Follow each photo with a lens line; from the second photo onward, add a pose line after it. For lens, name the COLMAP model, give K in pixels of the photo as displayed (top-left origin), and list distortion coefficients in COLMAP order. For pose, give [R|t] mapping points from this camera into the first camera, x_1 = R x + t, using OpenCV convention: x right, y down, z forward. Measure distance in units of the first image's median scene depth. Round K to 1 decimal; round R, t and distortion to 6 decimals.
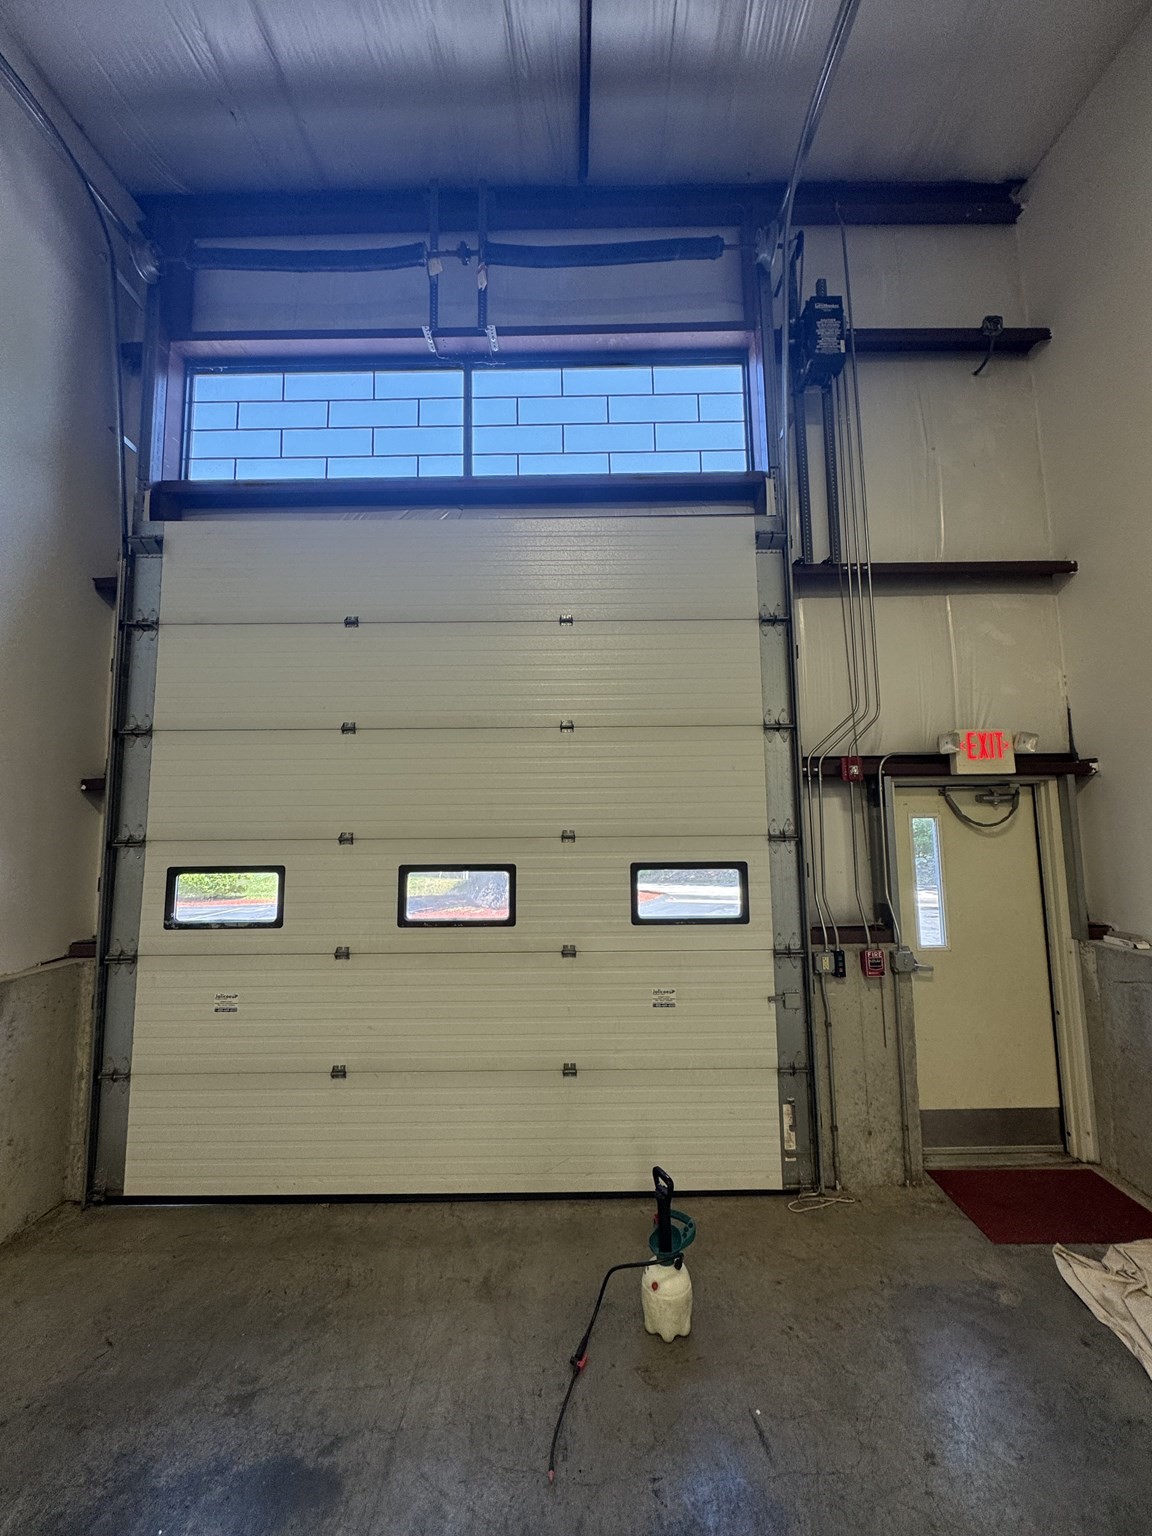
lens RADIAL K [[617.1, 0, 577.4], [0, 617.1, 768.1], [0, 0, 1]] dist [-0.000095, 0.000020]
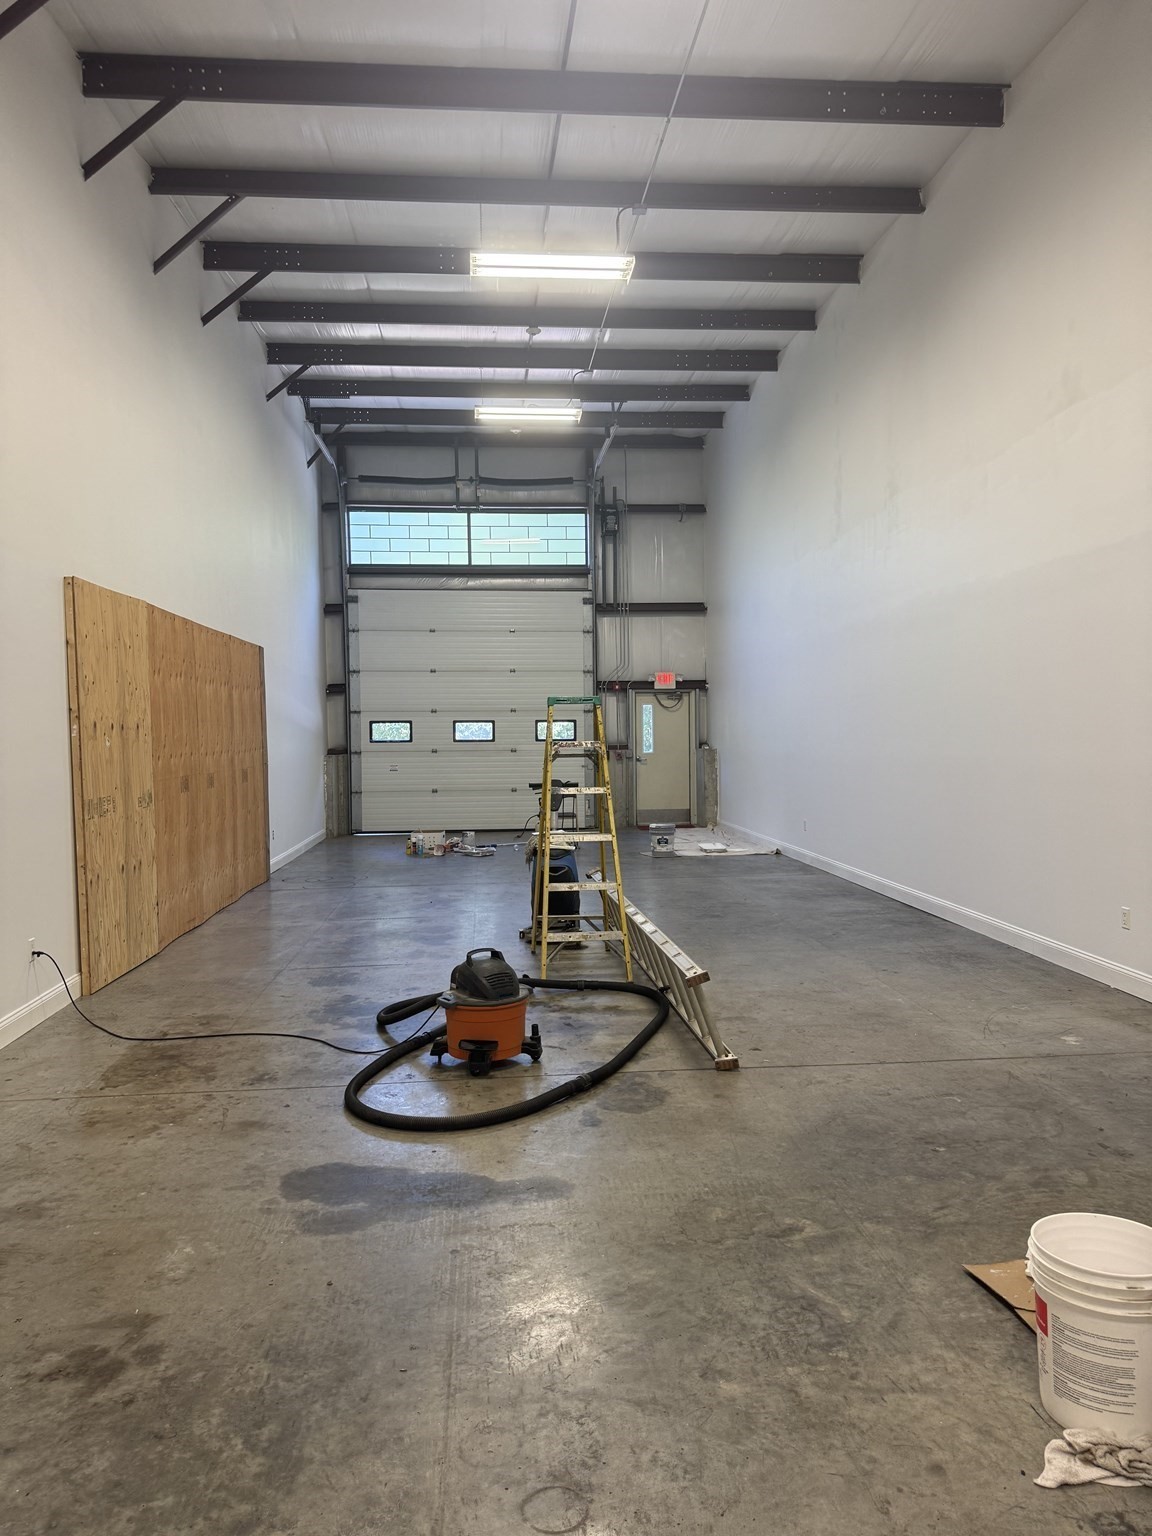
lens RADIAL K [[1081.4, 0, 576.1], [0, 1081.4, 766.0], [0, 0, 1]] dist [0.000661, 0.000771]
pose [[0.994301, -0.001810, 0.106594, -0.241425], [-0.013482, 0.989694, 0.142563, -0.325594], [-0.105753, -0.143188, 0.984029, -3.692885]]
